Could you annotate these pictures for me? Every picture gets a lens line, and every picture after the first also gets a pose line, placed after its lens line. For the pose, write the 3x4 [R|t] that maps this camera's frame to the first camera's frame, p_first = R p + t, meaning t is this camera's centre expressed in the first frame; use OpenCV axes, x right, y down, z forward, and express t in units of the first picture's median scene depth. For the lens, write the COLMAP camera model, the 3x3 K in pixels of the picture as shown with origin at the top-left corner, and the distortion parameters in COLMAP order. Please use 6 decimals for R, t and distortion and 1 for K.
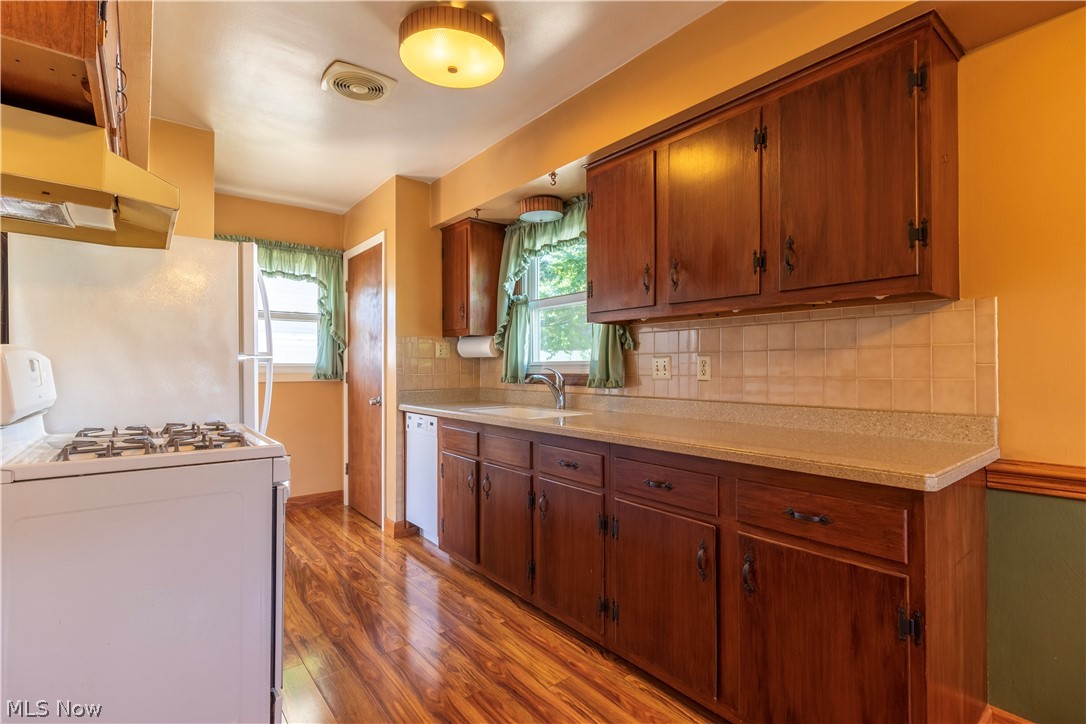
lens RADIAL K [[506.8, 0, 543.0], [0, 506.8, 362.0], [0, 0, 1]] dist [-0.000818, 0.000261]
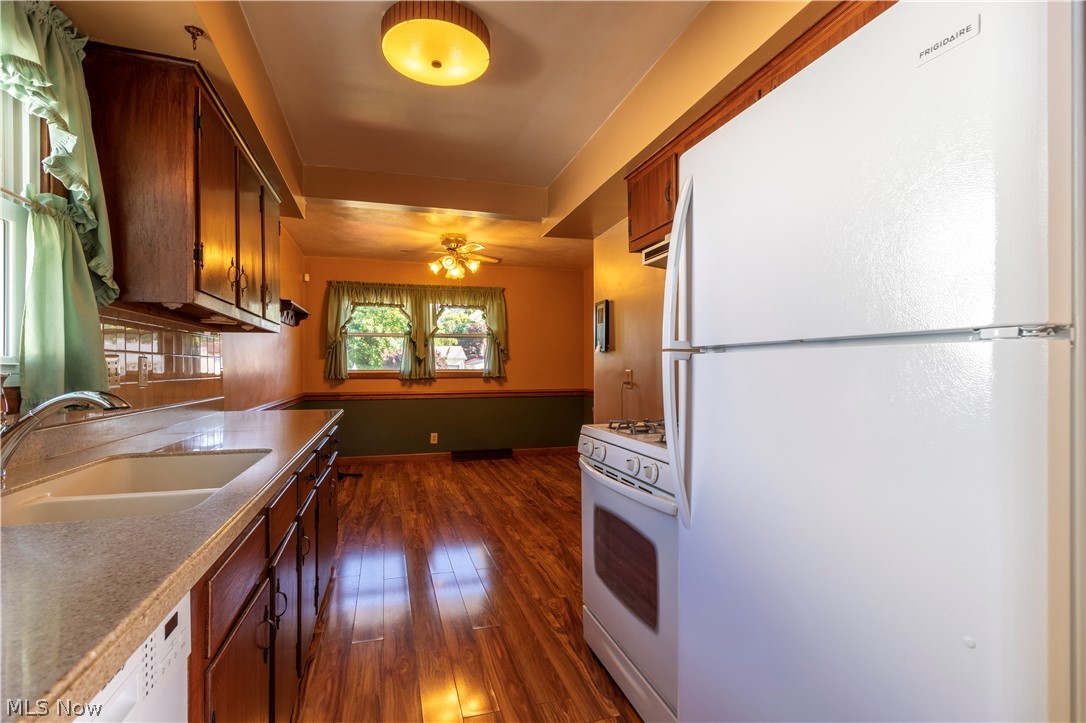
lens RADIAL K [[506.8, 0, 543.0], [0, 506.8, 361.5], [0, 0, 1]] dist [-0.000818, 0.000261]
pose [[-0.929729, 0.005809, 0.368200, -0.743114], [0.000766, 0.999904, -0.013839, 0.006815], [-0.368245, -0.012585, -0.929644, 1.872902]]
